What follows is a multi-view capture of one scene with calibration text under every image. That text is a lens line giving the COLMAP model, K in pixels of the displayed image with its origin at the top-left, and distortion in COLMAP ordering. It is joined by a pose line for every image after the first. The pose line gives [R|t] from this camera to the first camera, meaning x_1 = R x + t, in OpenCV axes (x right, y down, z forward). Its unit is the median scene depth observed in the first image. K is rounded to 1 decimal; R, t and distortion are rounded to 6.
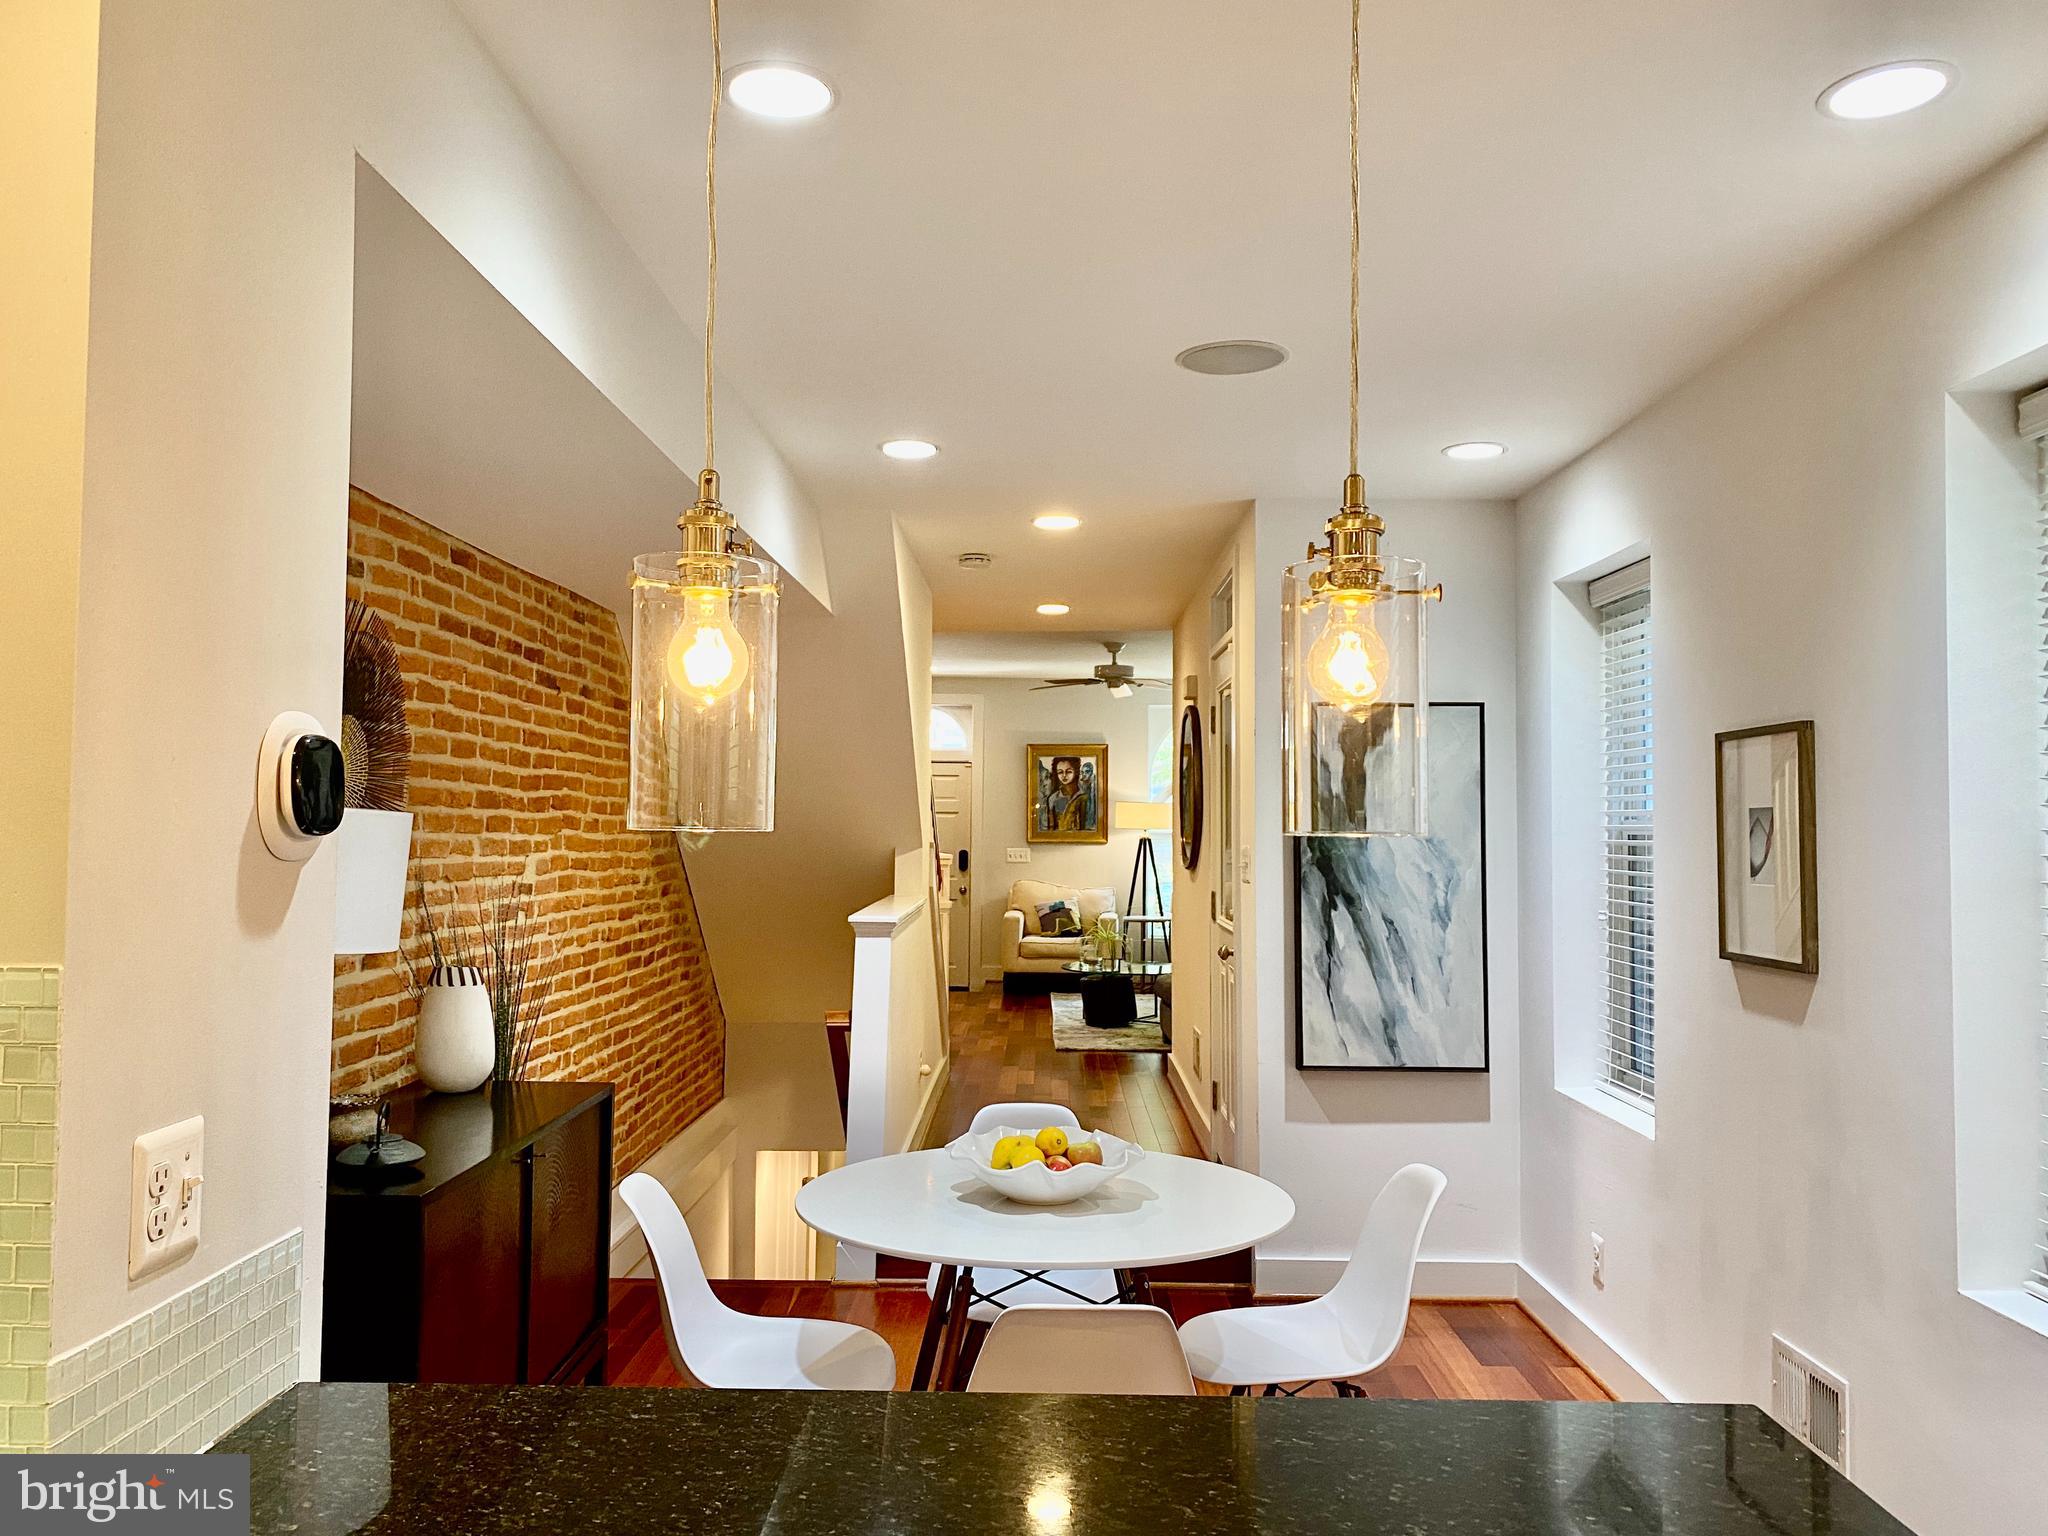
lens RADIAL K [[1546.8, 0, 1036.2], [0, 1546.8, 760.8], [0, 0, 1]] dist [0.046228, -0.032100]
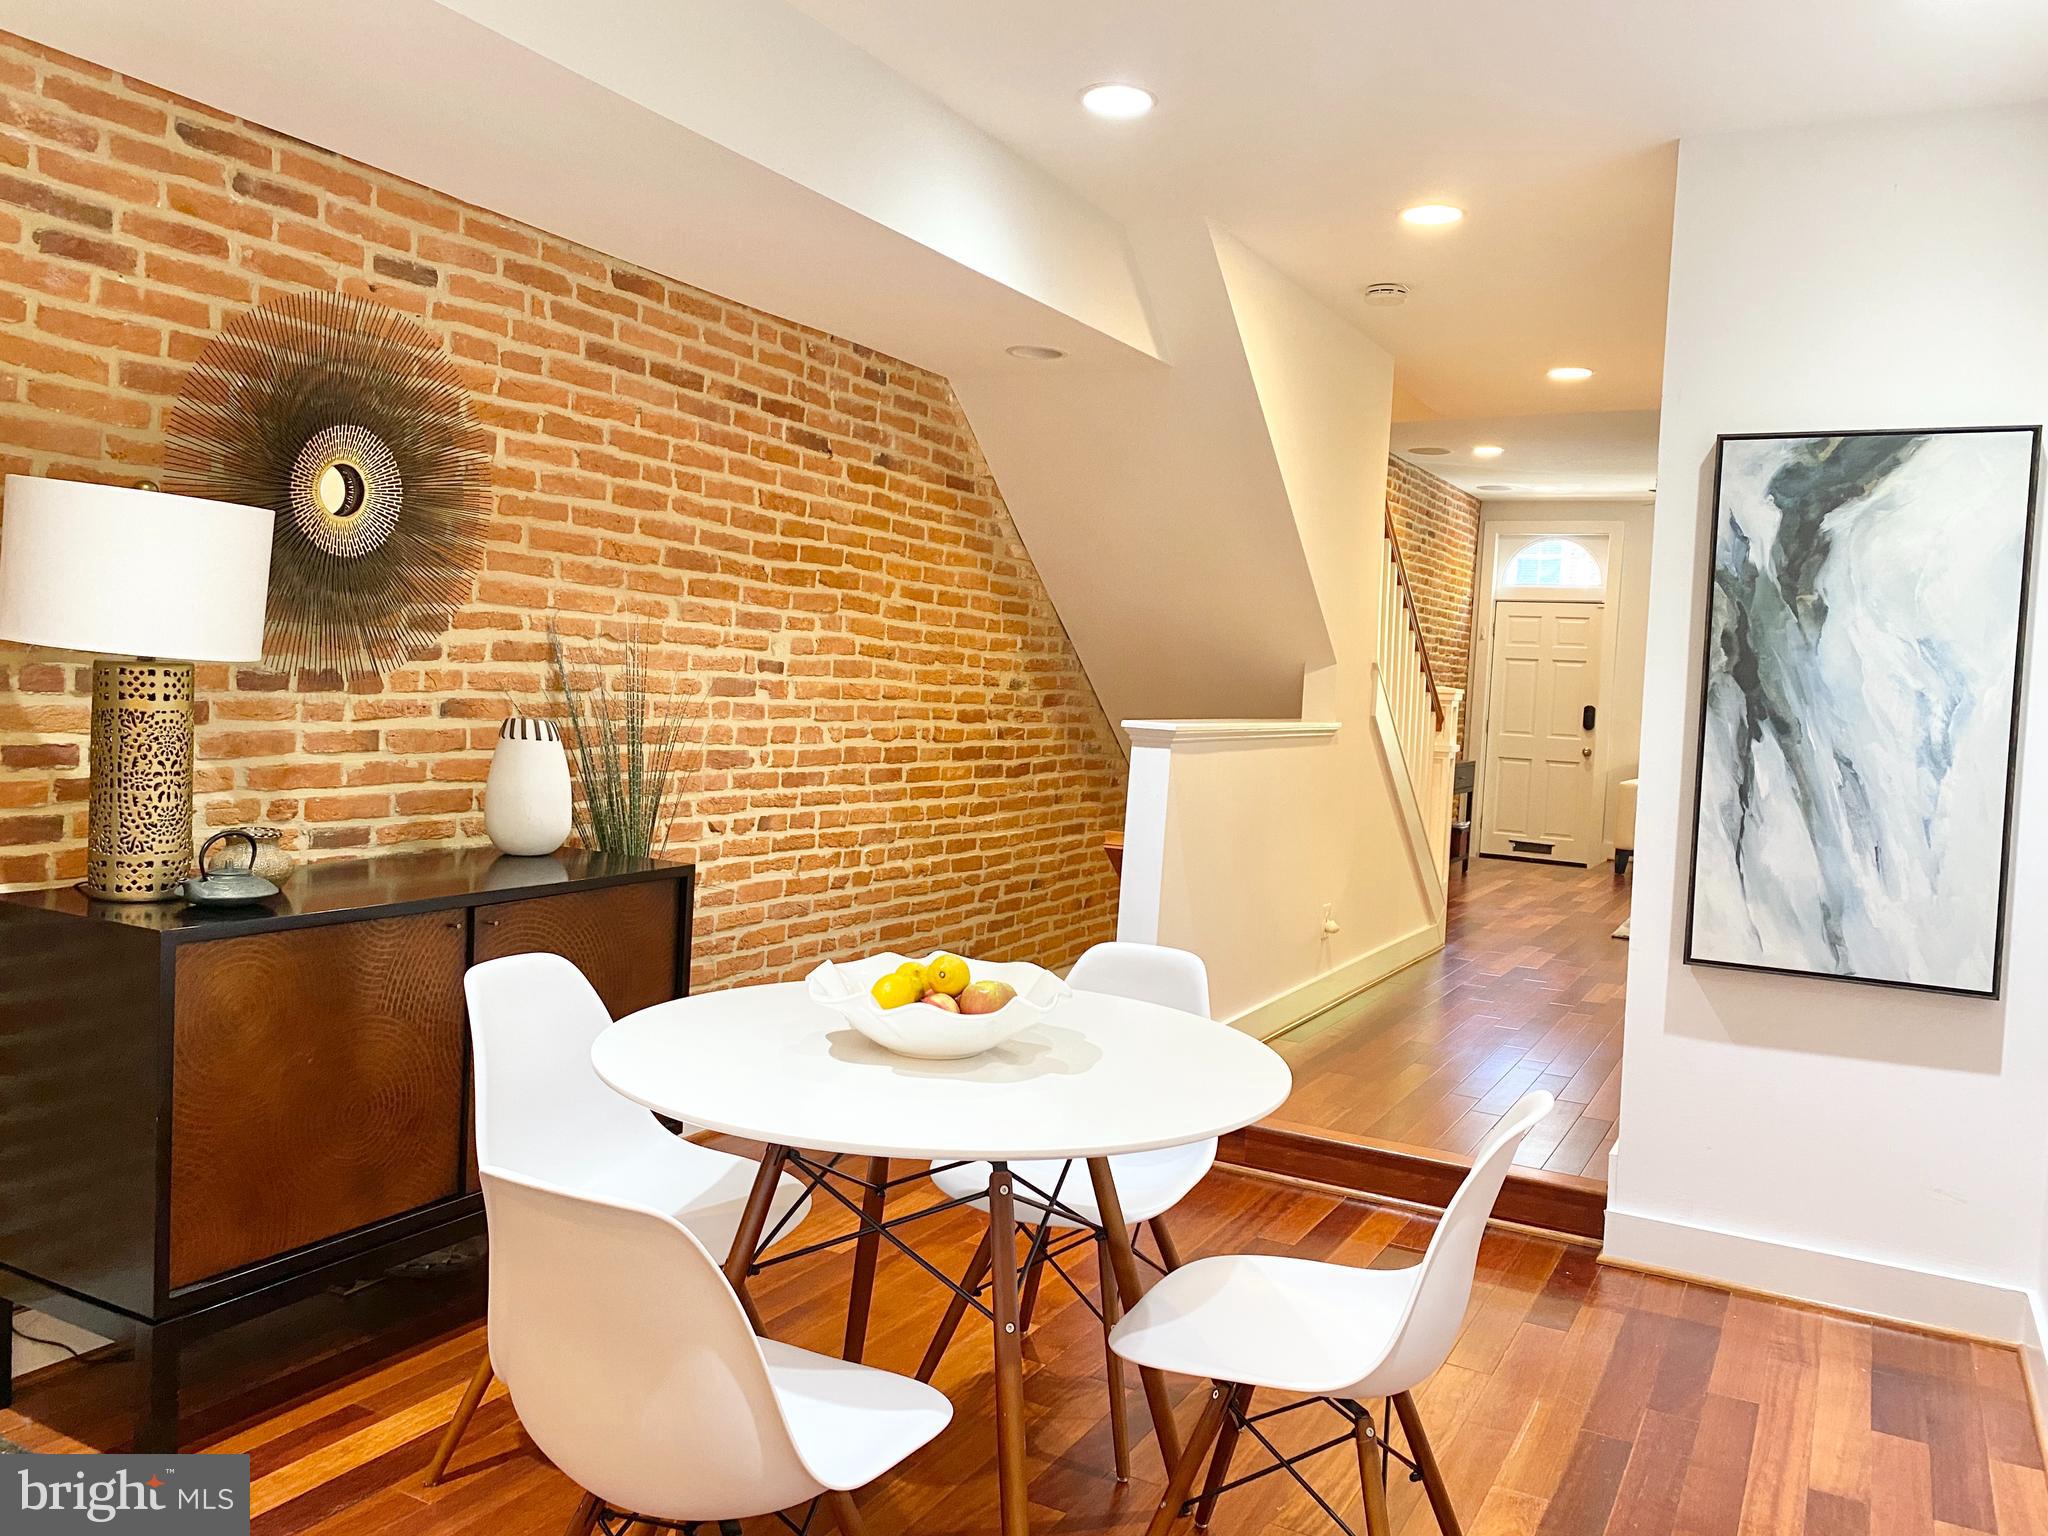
lens RADIAL K [[1546.8, 0, 1031.4], [0, 1546.8, 756.9], [0, 0, 1]] dist [0.046228, -0.032100]
pose [[0.888735, 0.058757, -0.454641, 0.221427], [-0.021401, 0.995989, 0.086883, 0.050272], [0.457922, -0.067486, 0.886427, 0.239205]]
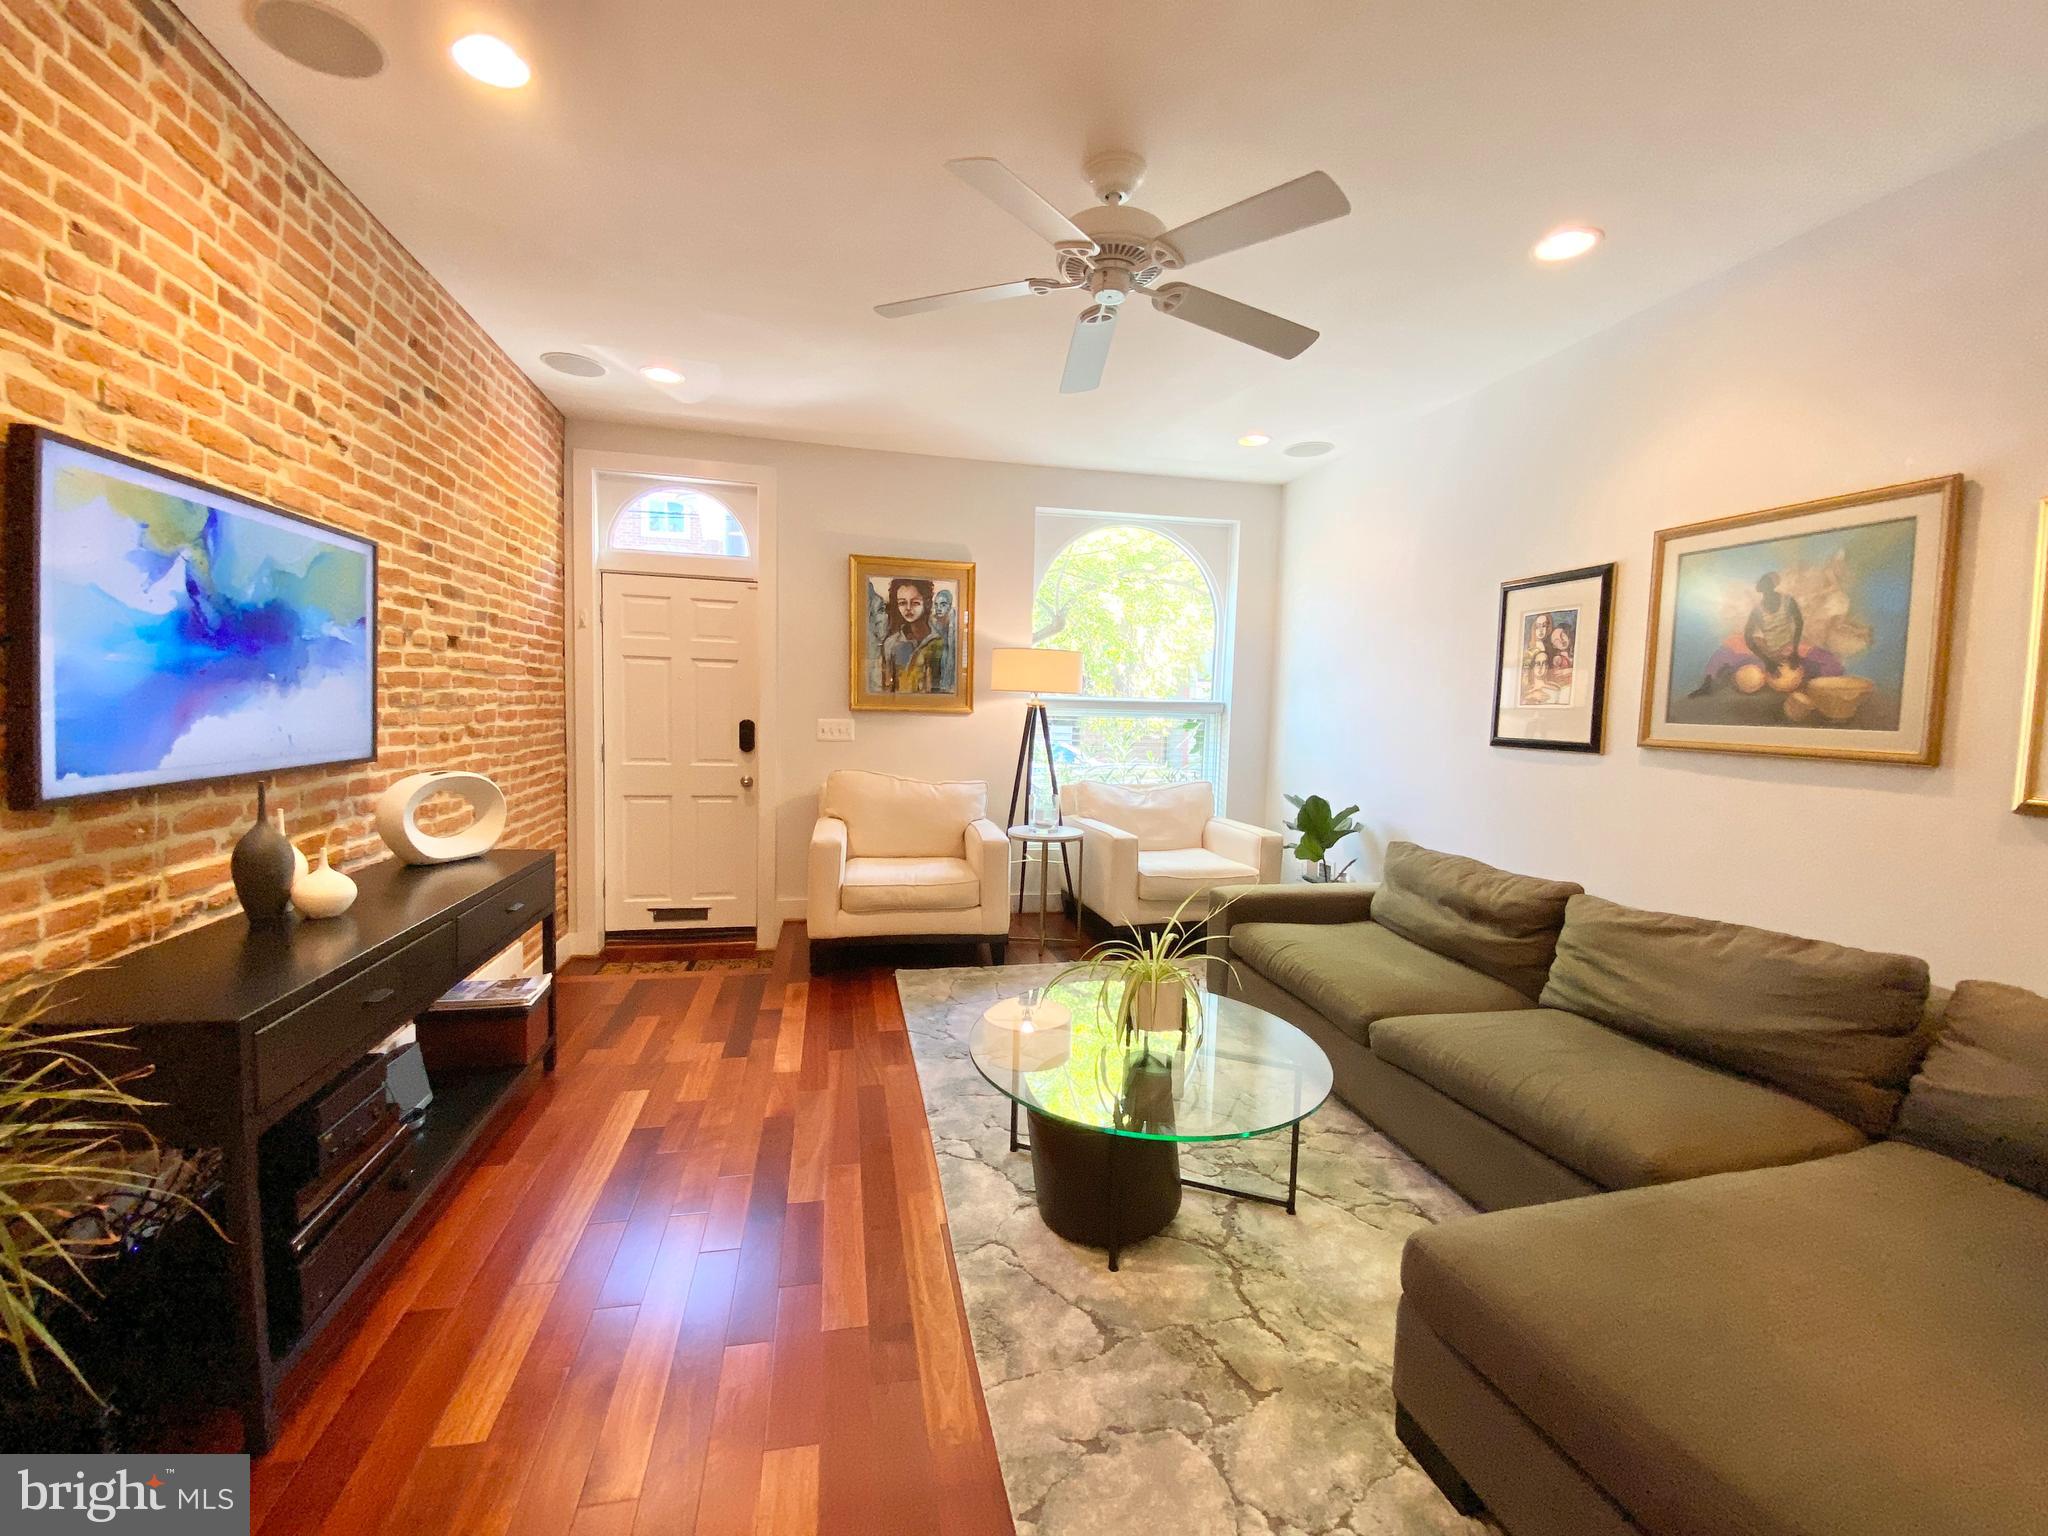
lens RADIAL K [[825.3, 0, 1036.7], [0, 825.3, 762.4], [0, 0, 1]] dist [0.002423, 0.000020]
pose [[0.962948, -0.002364, 0.269677, -0.070231], [-0.029112, 0.993207, 0.112657, 0.099234], [-0.268111, -0.116334, 0.956338, 1.922759]]
